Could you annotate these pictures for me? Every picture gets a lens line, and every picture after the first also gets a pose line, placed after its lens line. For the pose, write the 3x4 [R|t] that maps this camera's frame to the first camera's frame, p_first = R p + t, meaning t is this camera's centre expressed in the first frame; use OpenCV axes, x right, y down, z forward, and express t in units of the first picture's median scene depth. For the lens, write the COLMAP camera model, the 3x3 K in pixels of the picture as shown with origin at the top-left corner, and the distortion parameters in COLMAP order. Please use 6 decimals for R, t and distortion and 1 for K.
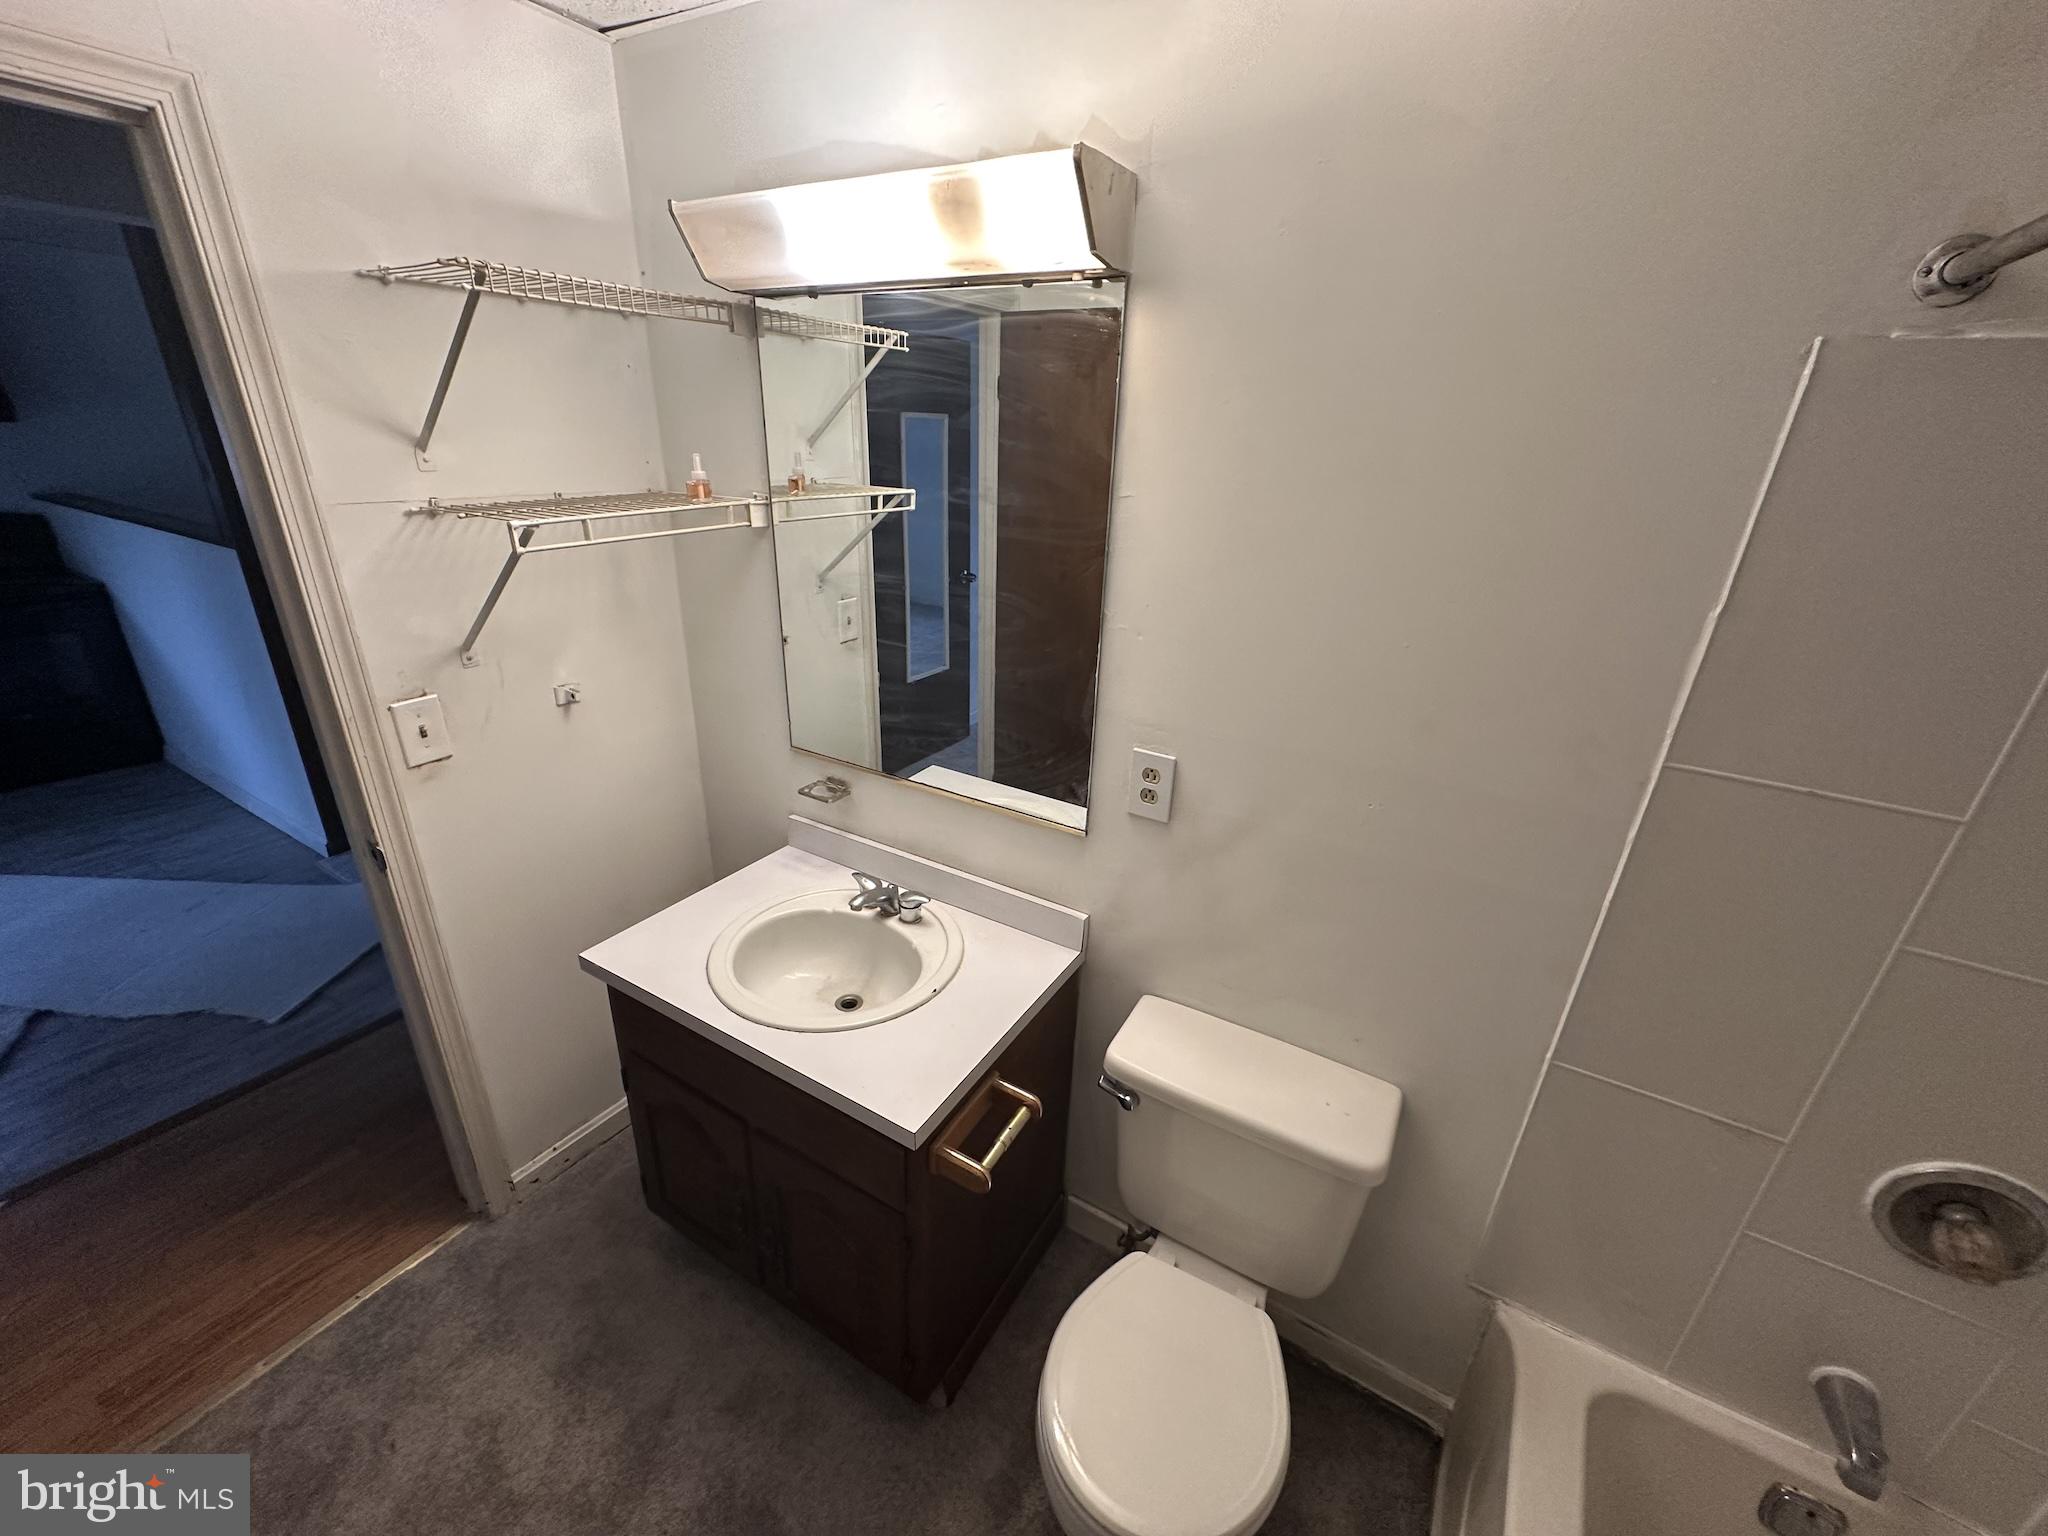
lens RADIAL K [[835.3, 0, 1024.0], [0, 835.3, 768.0], [0, 0, 1]] dist [0.002479, 0.000505]
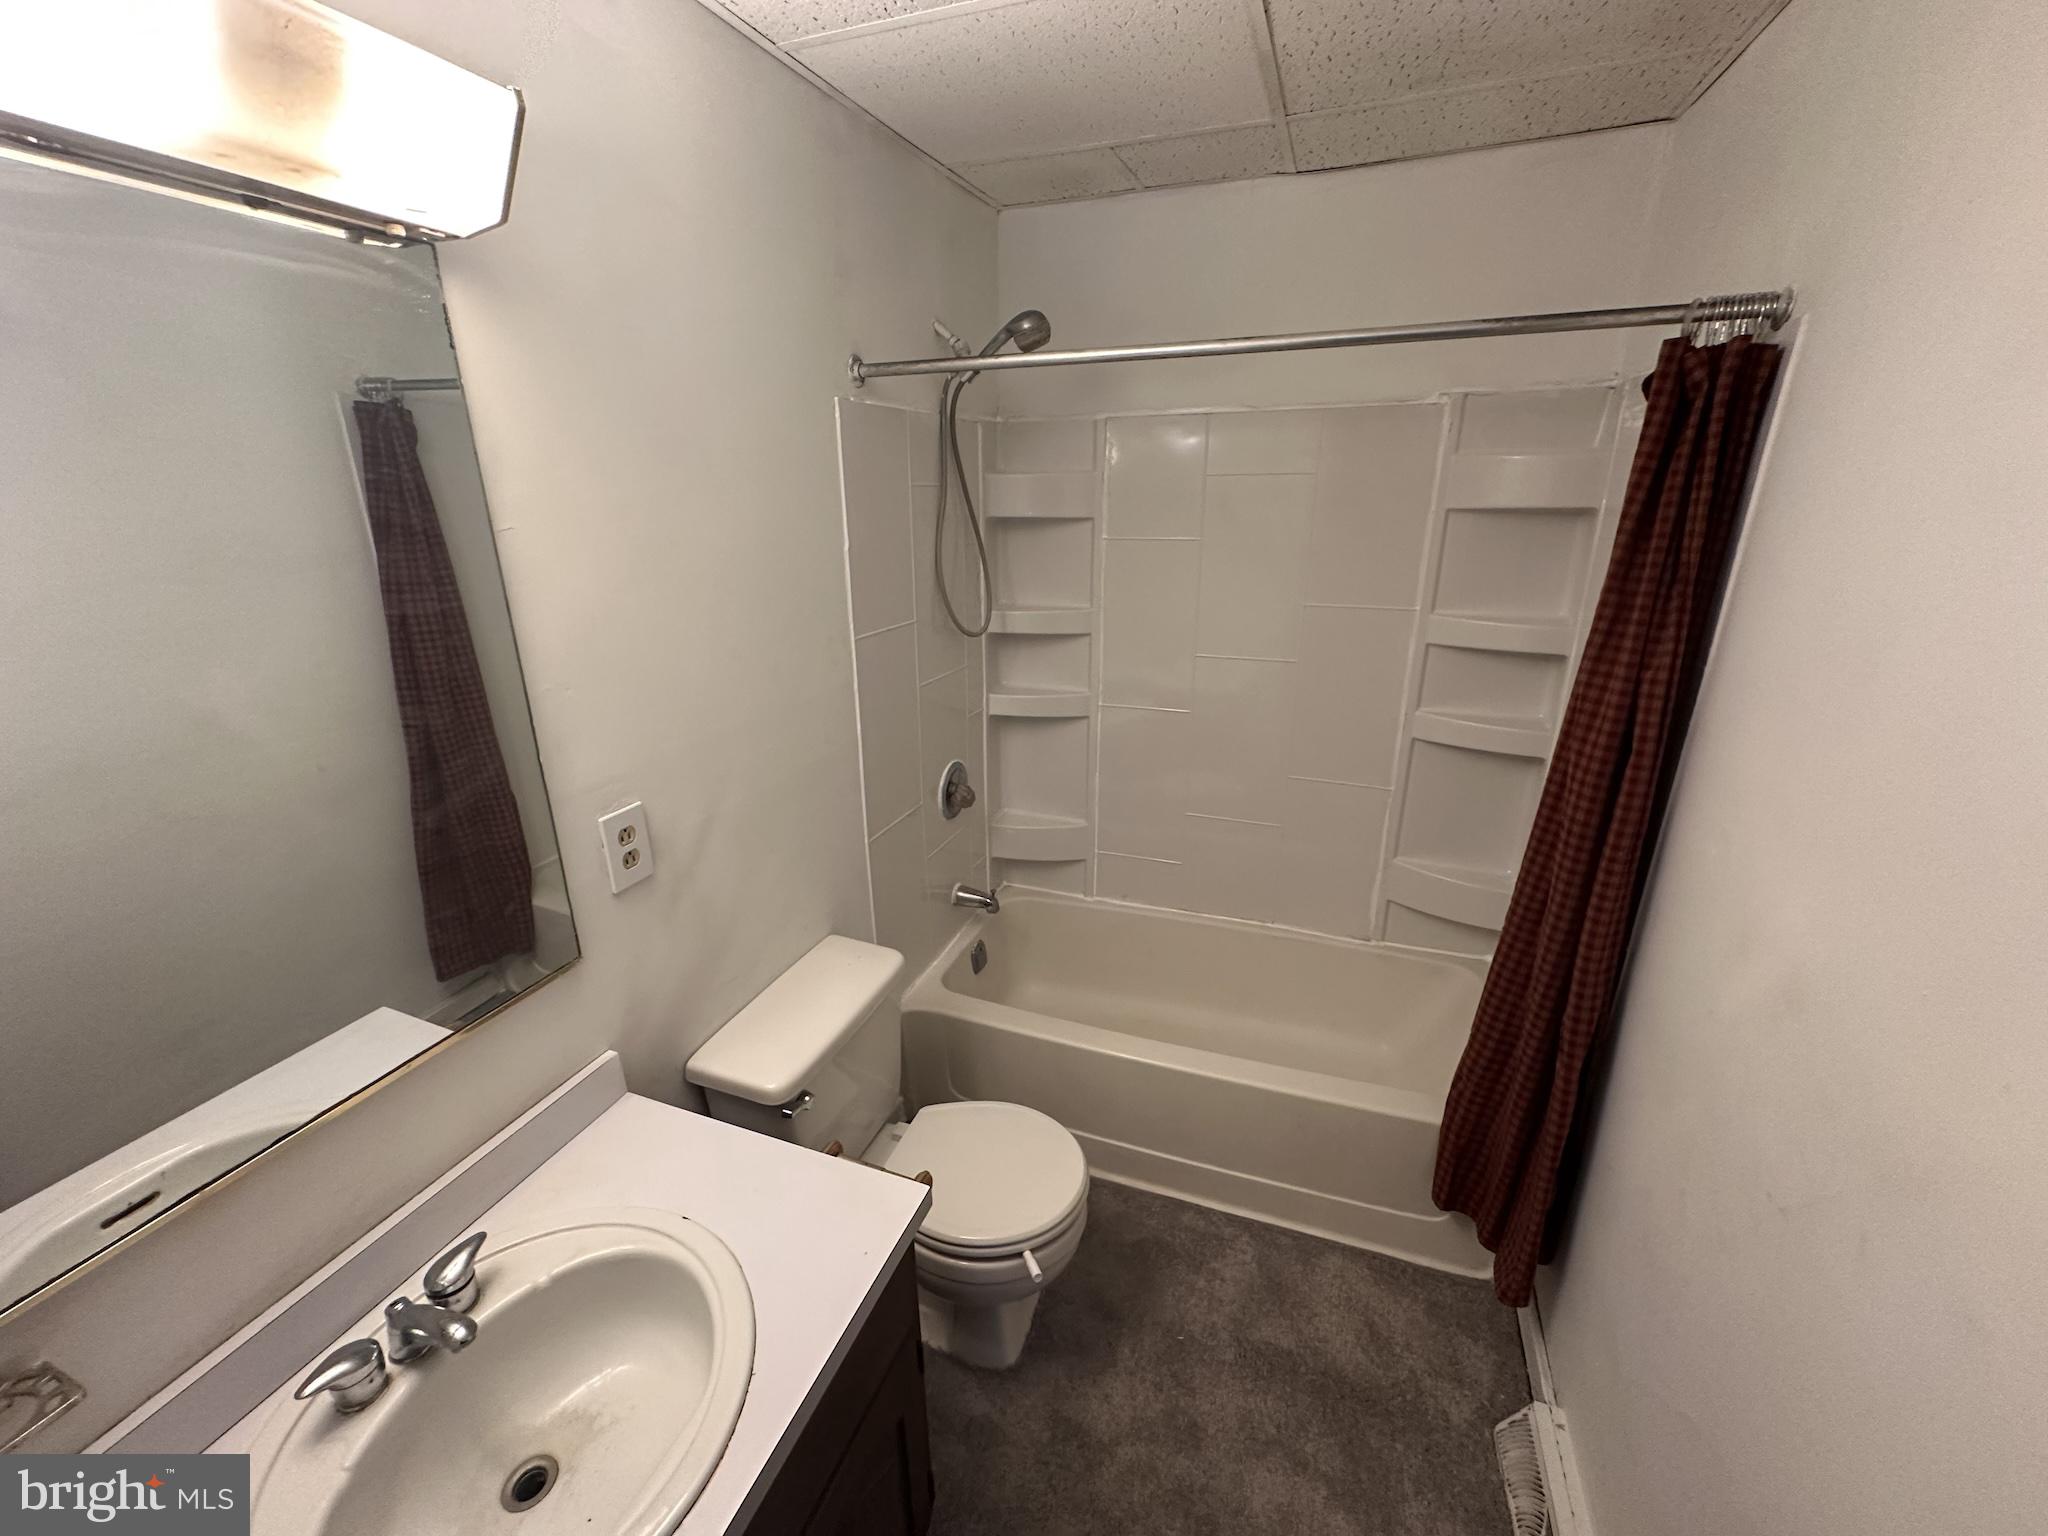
lens RADIAL K [[835.3, 0, 1024.0], [0, 835.3, 768.0], [0, 0, 1]] dist [0.002479, 0.000505]
pose [[-0.181299, -0.353194, 0.917815, -0.704754], [0.371850, 0.839373, 0.396461, -0.243664], [-0.910417, 0.413167, -0.020842, 0.605795]]
